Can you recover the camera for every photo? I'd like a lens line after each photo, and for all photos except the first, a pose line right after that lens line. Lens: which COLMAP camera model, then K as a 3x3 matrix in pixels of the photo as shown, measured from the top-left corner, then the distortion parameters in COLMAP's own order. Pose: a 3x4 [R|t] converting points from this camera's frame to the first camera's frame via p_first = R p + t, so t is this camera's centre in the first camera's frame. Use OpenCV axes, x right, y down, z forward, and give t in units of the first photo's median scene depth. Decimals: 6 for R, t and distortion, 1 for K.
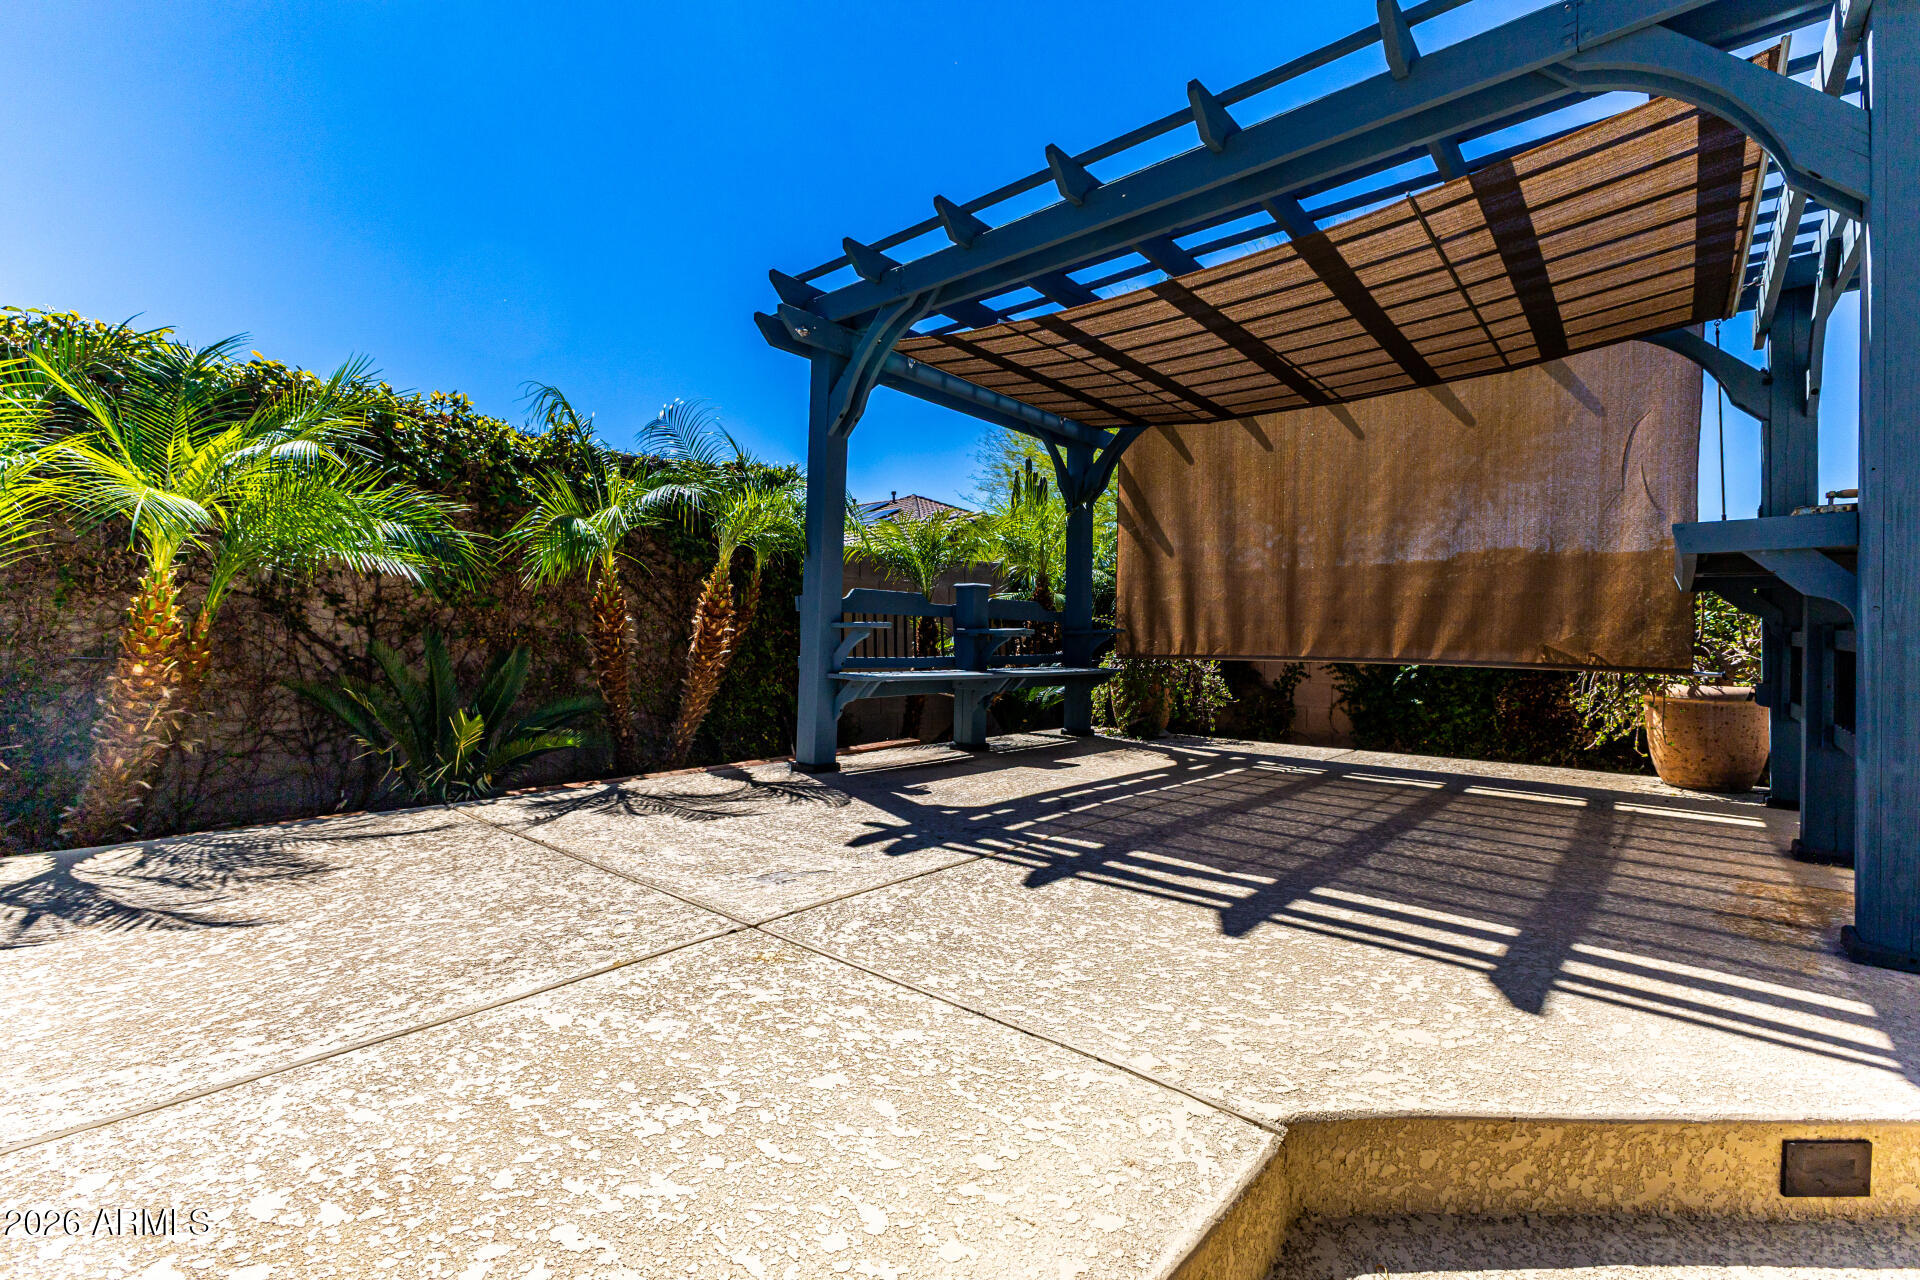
lens RADIAL K [[835.2, 0, 957.3], [0, 835.2, 636.1], [0, 0, 1]] dist [0.003378, -0.000127]
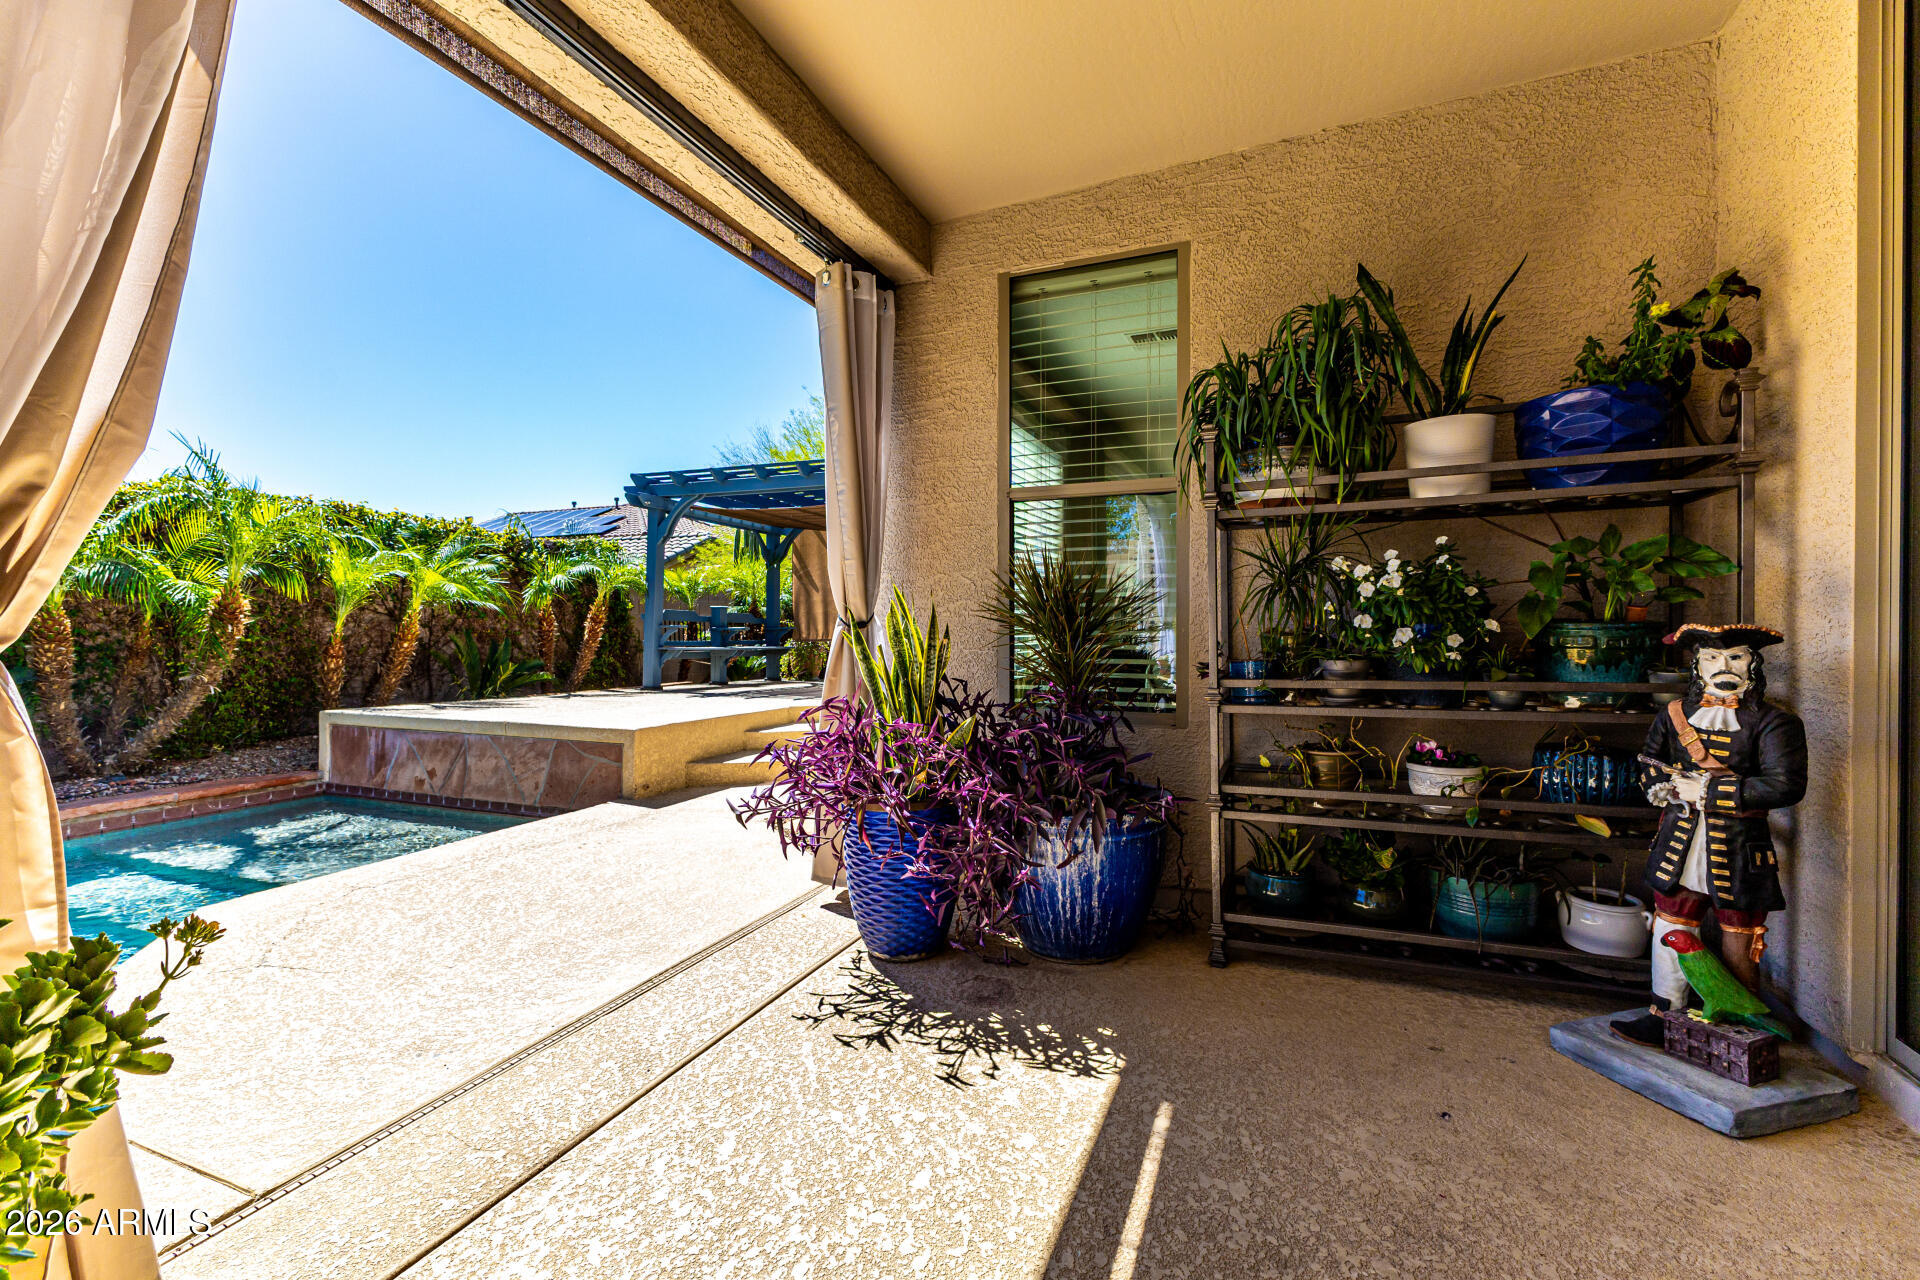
lens RADIAL K [[835.2, 0, 953.0], [0, 835.2, 638.2], [0, 0, 1]] dist [0.003378, -0.000127]
pose [[0.945328, -0.006431, 0.326058, -0.096789], [0.002931, 0.999933, 0.011225, -0.002823], [-0.326108, -0.009656, 0.945283, -1.012358]]
